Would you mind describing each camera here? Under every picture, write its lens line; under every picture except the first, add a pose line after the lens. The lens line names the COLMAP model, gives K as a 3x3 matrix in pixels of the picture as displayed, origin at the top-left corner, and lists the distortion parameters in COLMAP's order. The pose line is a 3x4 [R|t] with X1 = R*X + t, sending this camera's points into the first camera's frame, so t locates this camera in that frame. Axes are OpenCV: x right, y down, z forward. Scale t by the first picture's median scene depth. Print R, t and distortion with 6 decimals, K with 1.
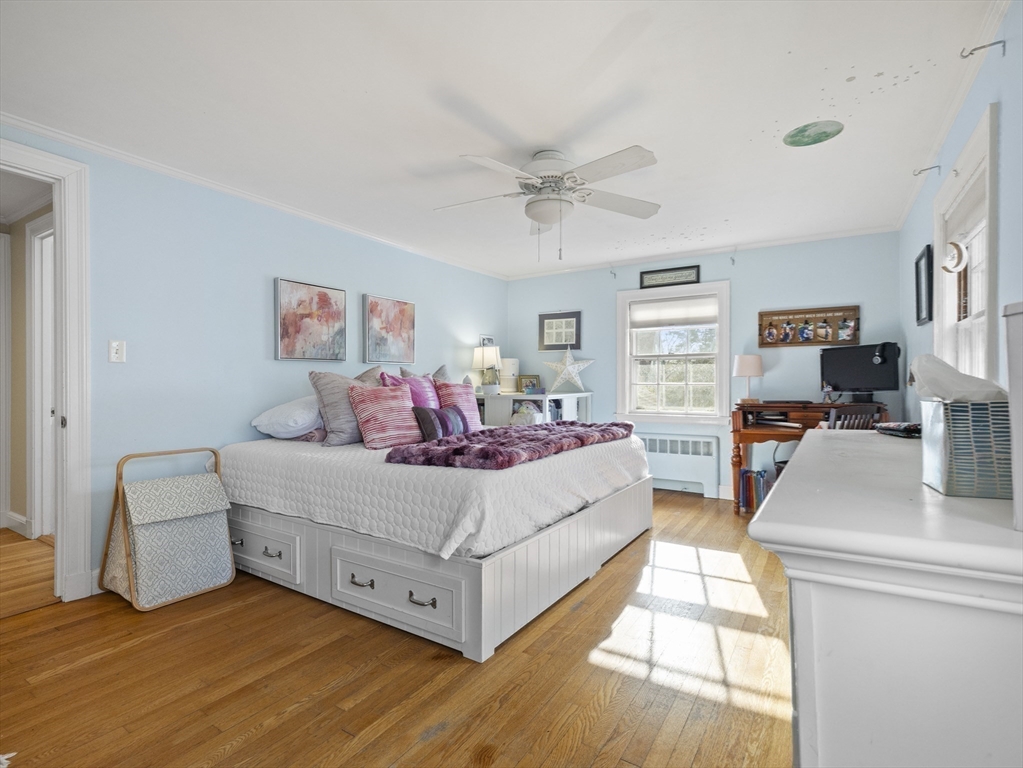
lens RADIAL K [[491.3, 0, 518.3], [0, 491.3, 385.5], [0, 0, 1]] dist [0.002619, -0.000392]
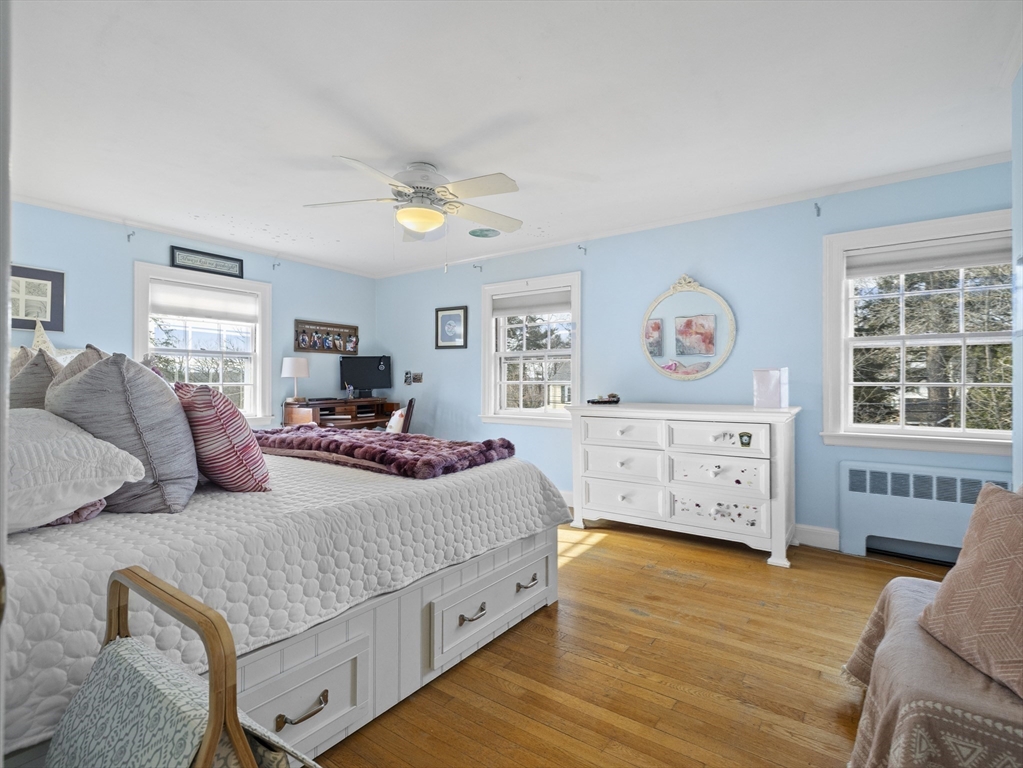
lens RADIAL K [[491.3, 0, 516.8], [0, 491.3, 380.5], [0, 0, 1]] dist [0.002619, -0.000392]
pose [[0.073070, 0.007509, 0.997299, -0.603030], [0.005356, 0.999954, -0.007921, -0.000204], [-0.997312, 0.005920, 0.073026, 0.444083]]
